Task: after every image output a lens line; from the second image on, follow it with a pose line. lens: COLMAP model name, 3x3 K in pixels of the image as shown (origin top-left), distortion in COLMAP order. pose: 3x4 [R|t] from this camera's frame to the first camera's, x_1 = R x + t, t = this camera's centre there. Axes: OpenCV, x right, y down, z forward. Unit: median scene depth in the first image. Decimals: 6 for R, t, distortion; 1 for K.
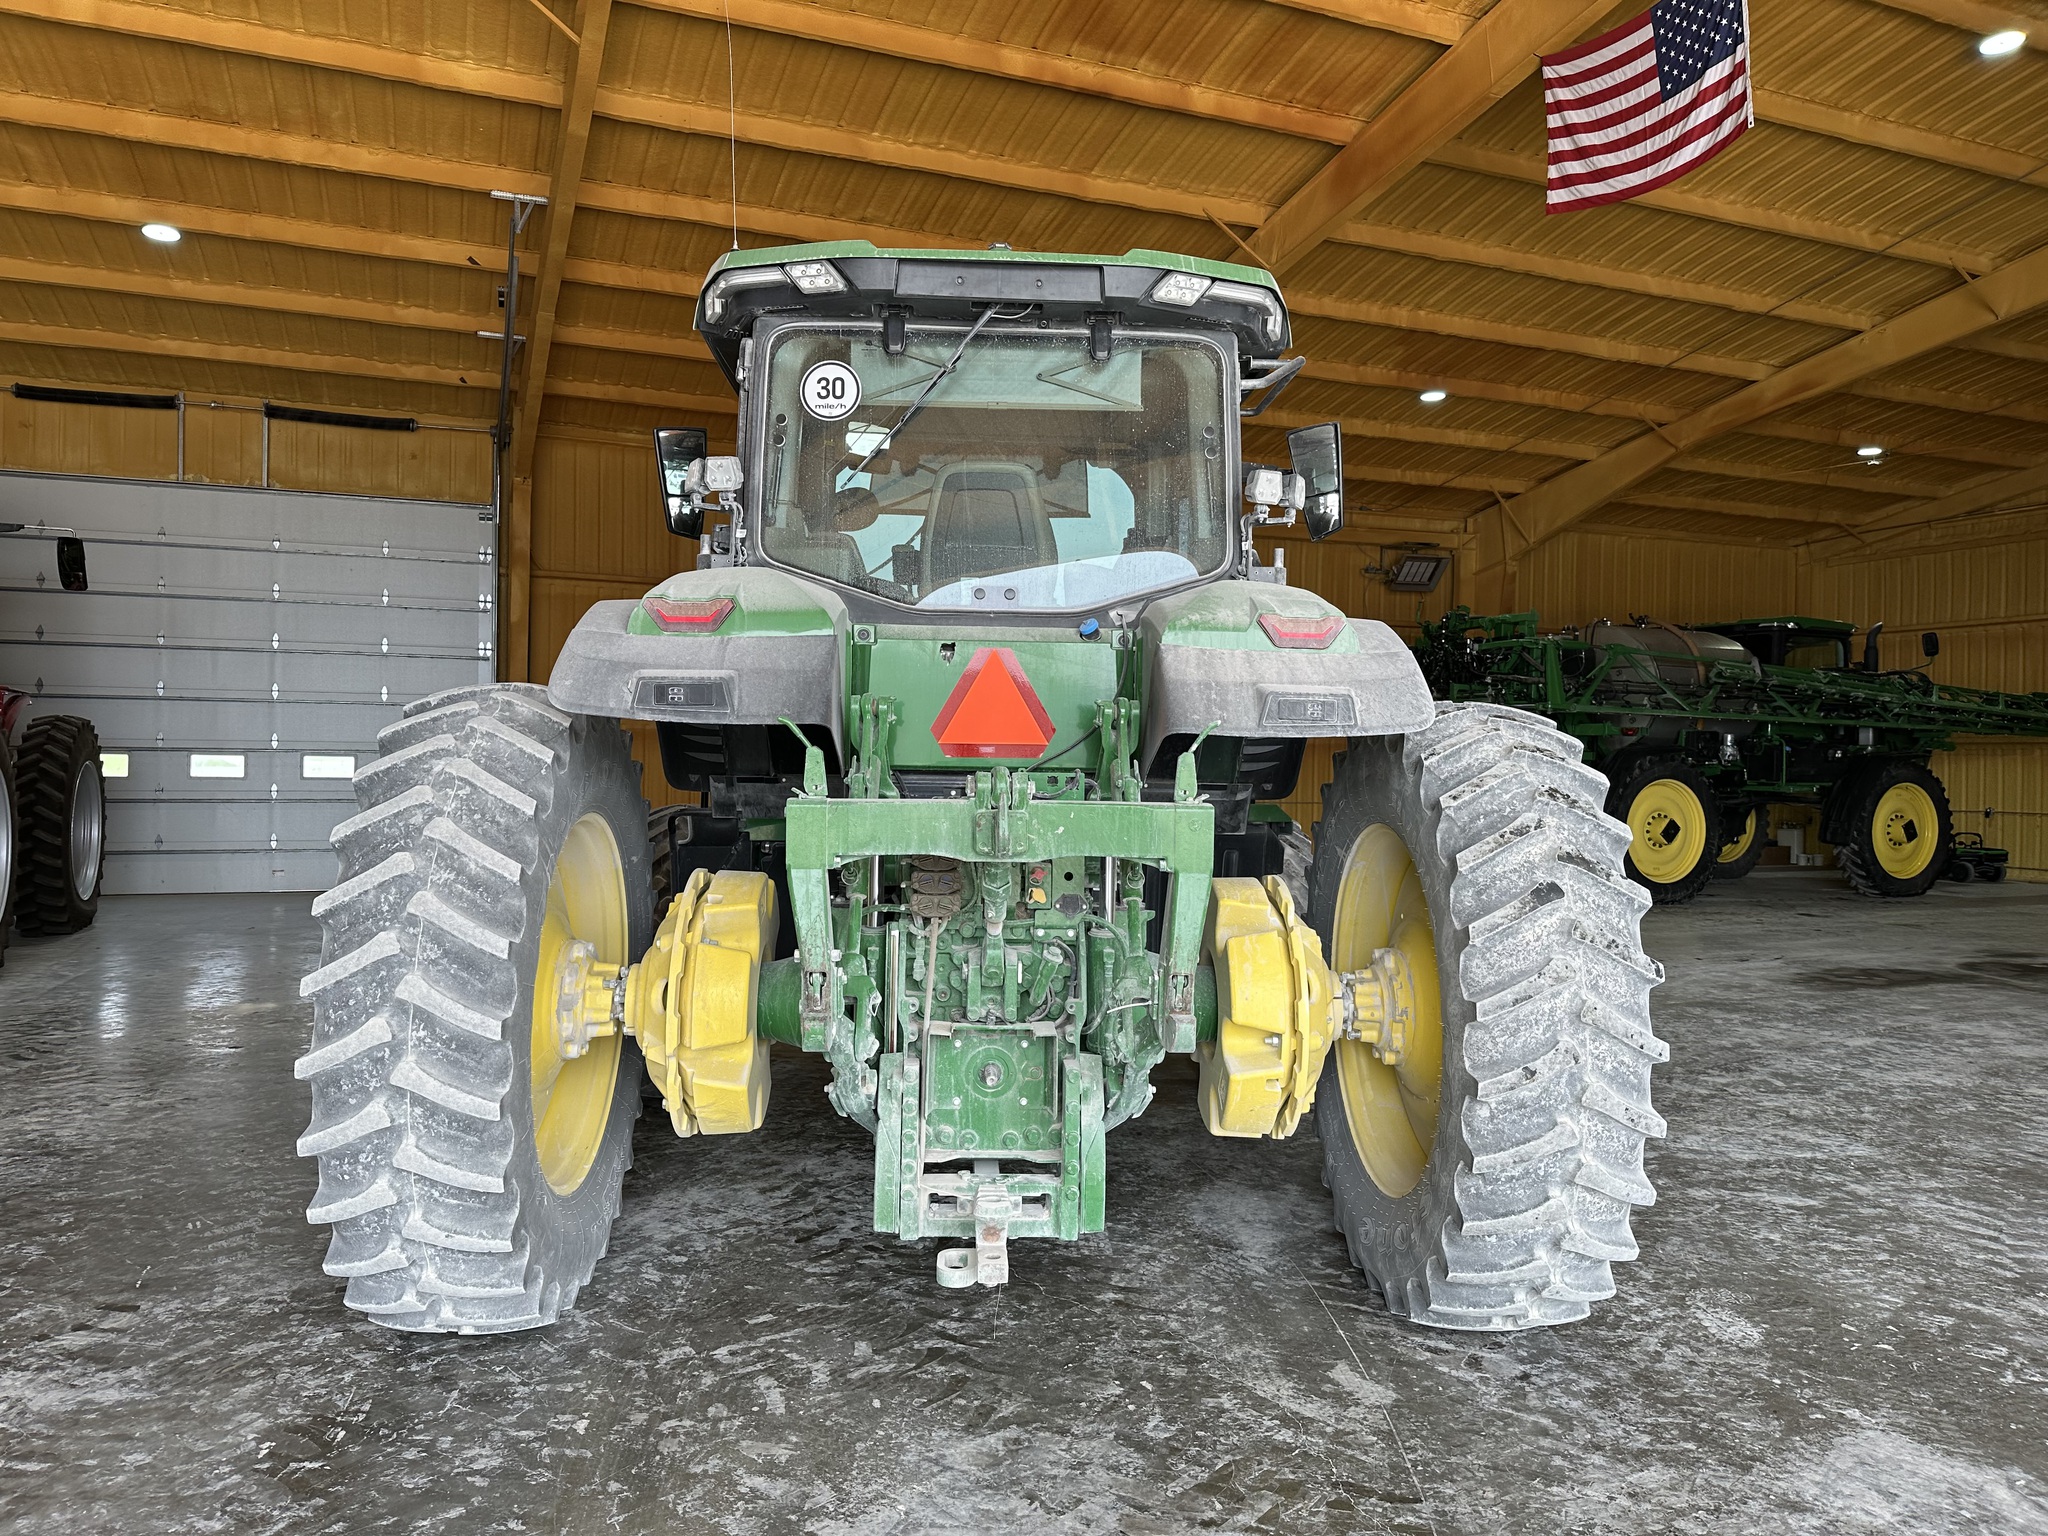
lens RADIAL K [[1445.3, 0, 1015.3], [0, 1445.3, 752.8], [0, 0, 1]] dist [0.004868, -0.007476]
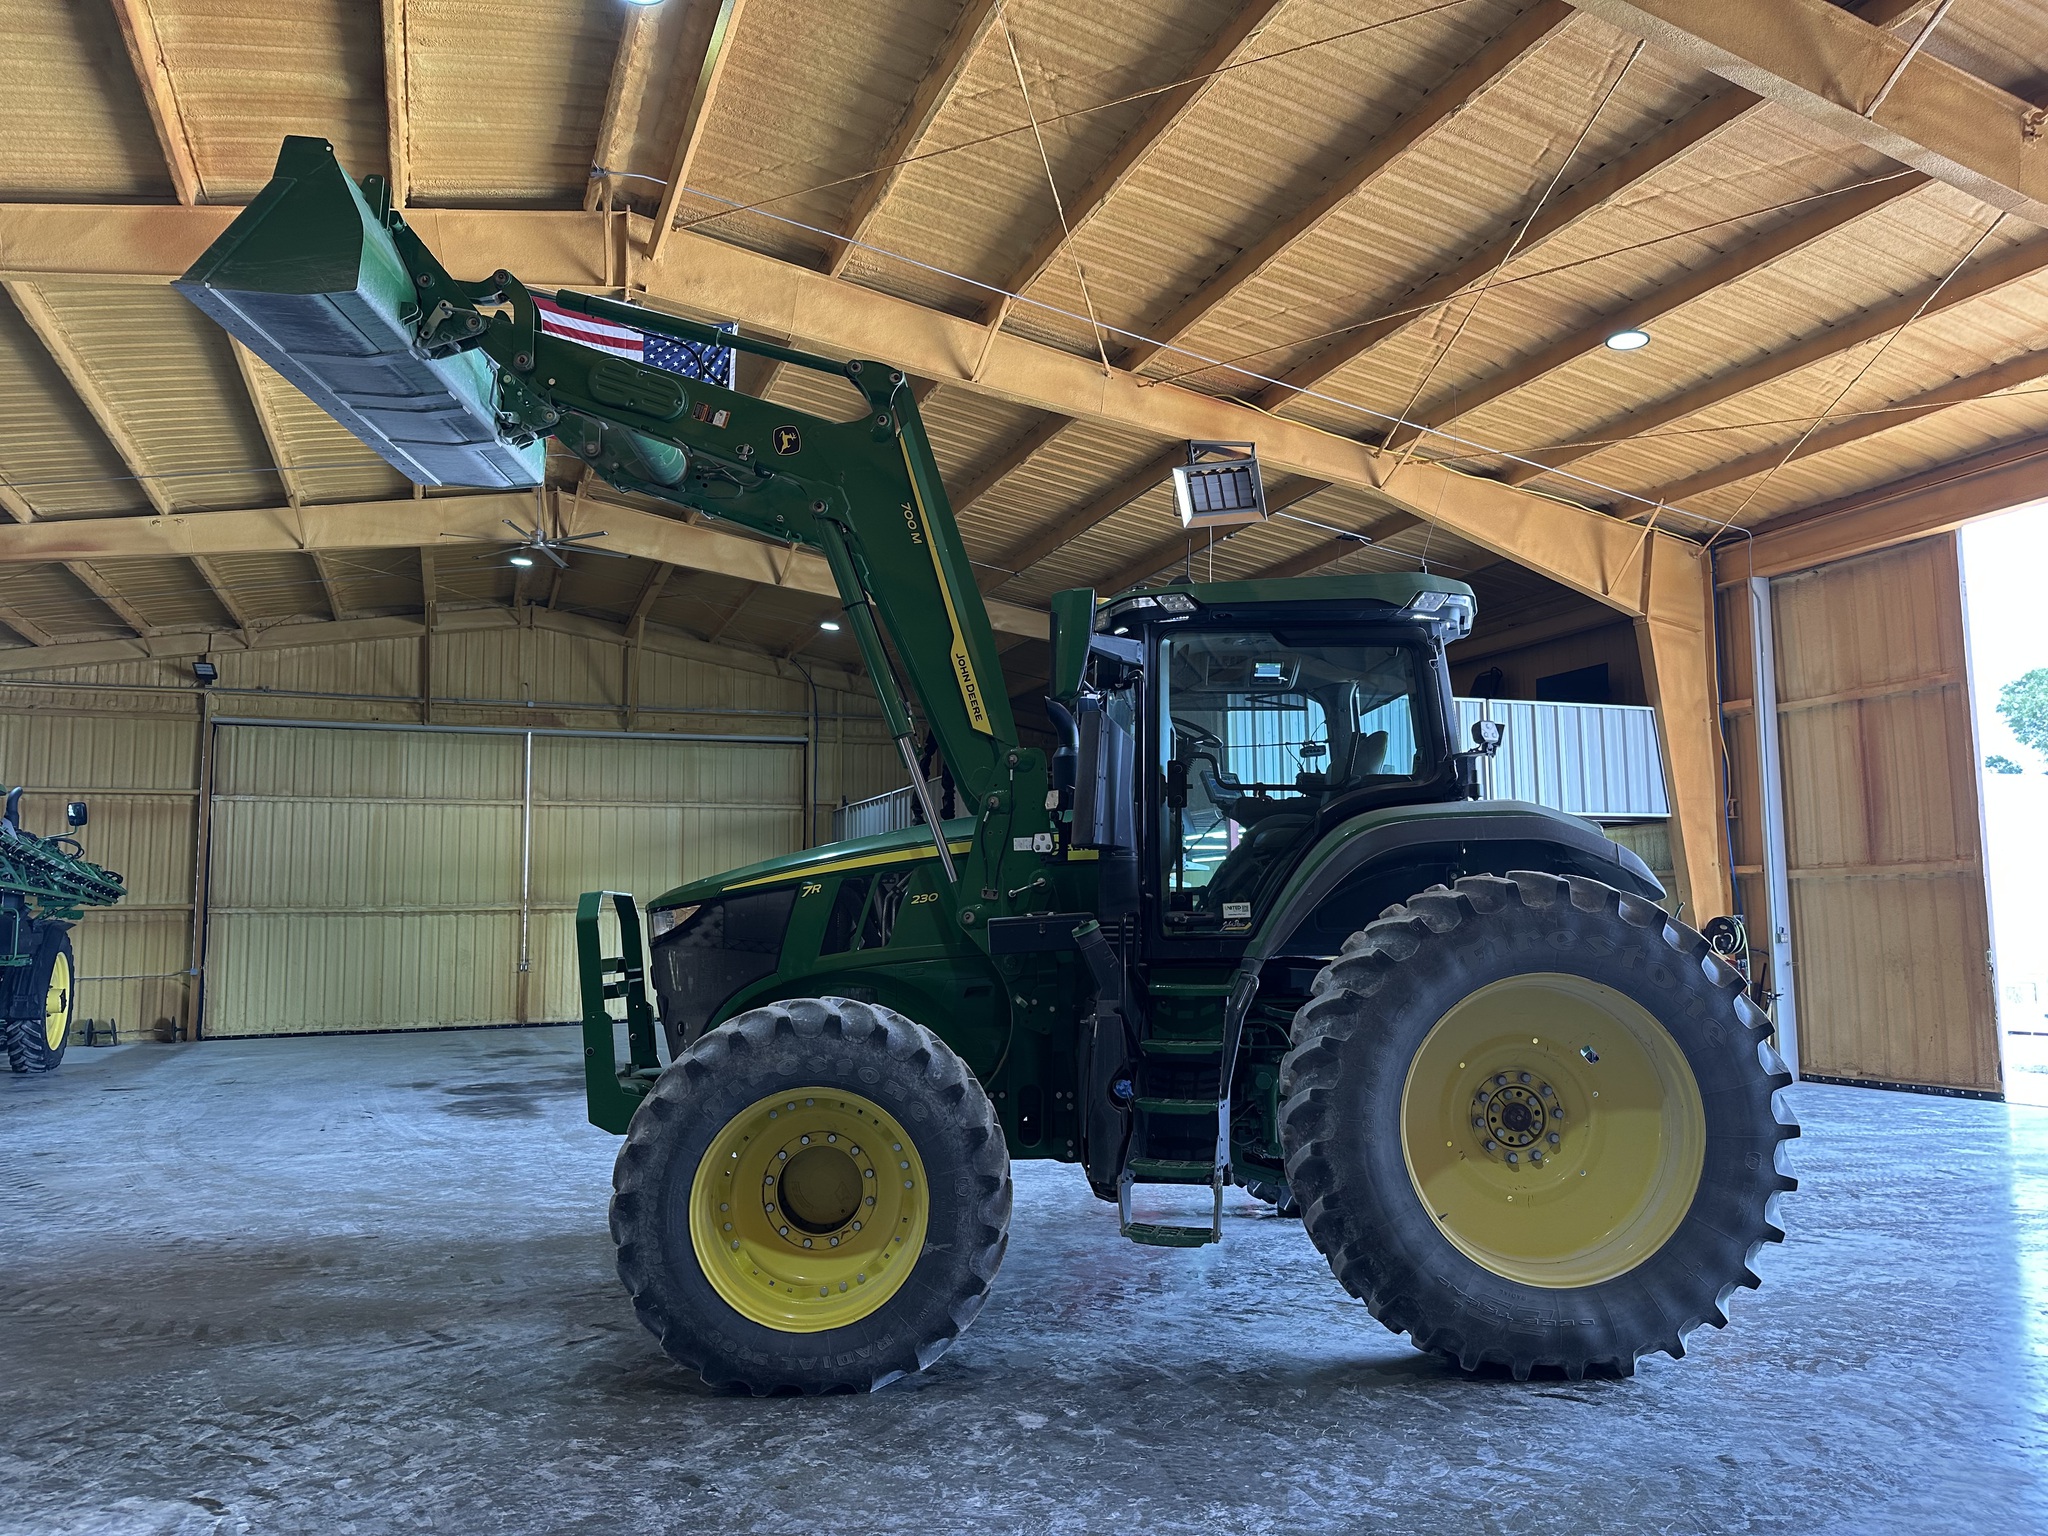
lens RADIAL K [[1447.3, 0, 1027.2], [0, 1447.3, 768.3], [0, 0, 1]] dist [0.001060, -0.005705]
pose [[-0.001868, 0.093658, 0.995603, -1.867166], [0.010079, 0.995556, -0.093634, -0.026108], [-0.999947, 0.009859, -0.002804, 1.645619]]
